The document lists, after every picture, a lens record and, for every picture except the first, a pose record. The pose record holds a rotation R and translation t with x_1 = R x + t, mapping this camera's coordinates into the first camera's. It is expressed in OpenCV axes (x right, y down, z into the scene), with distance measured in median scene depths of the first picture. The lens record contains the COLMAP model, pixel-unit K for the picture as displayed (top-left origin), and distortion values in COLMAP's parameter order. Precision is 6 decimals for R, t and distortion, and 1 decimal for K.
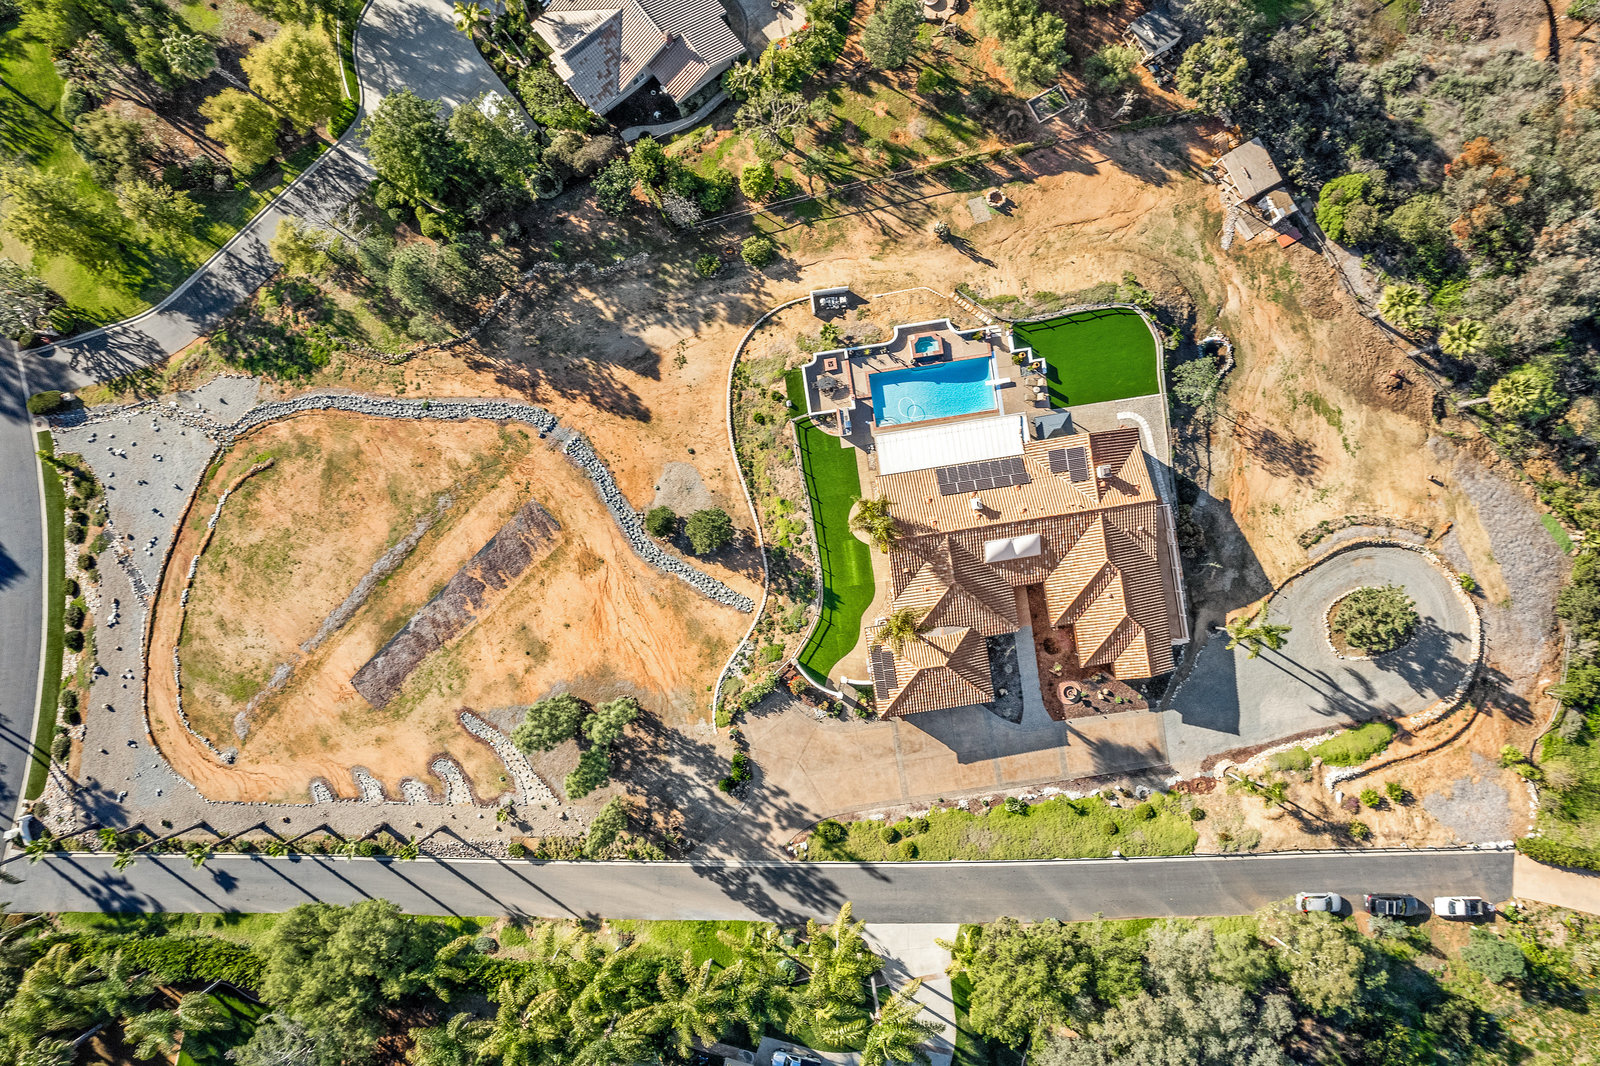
lens RADIAL K [[970.6, 0, 800.0], [0, 970.6, 533.0], [0, 0, 1]] dist [-0.071941, 0.061500]
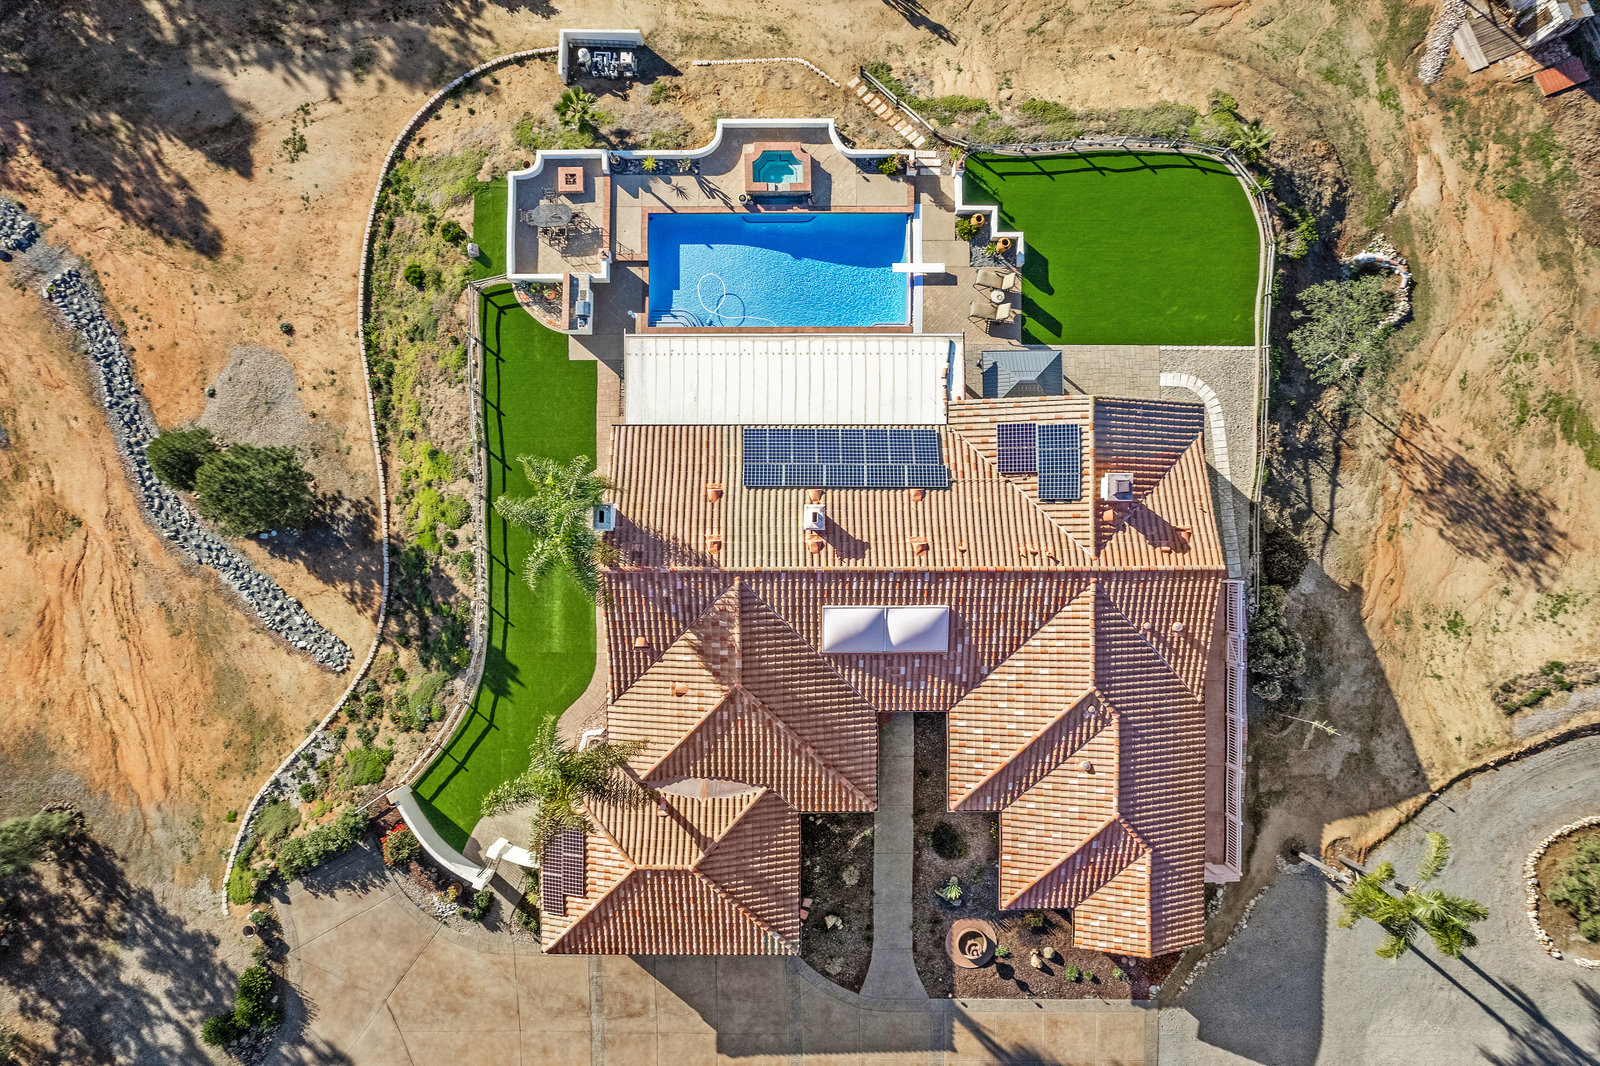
lens RADIAL K [[970.6, 0, 800.0], [0, 970.6, 533.0], [0, 0, 1]] dist [-0.071941, 0.061500]
pose [[0.988958, 0.148036, 0.006914, 0.163031], [-0.148029, 0.988982, -0.001504, -0.020024], [-0.007060, 0.000464, 0.999975, 0.529713]]
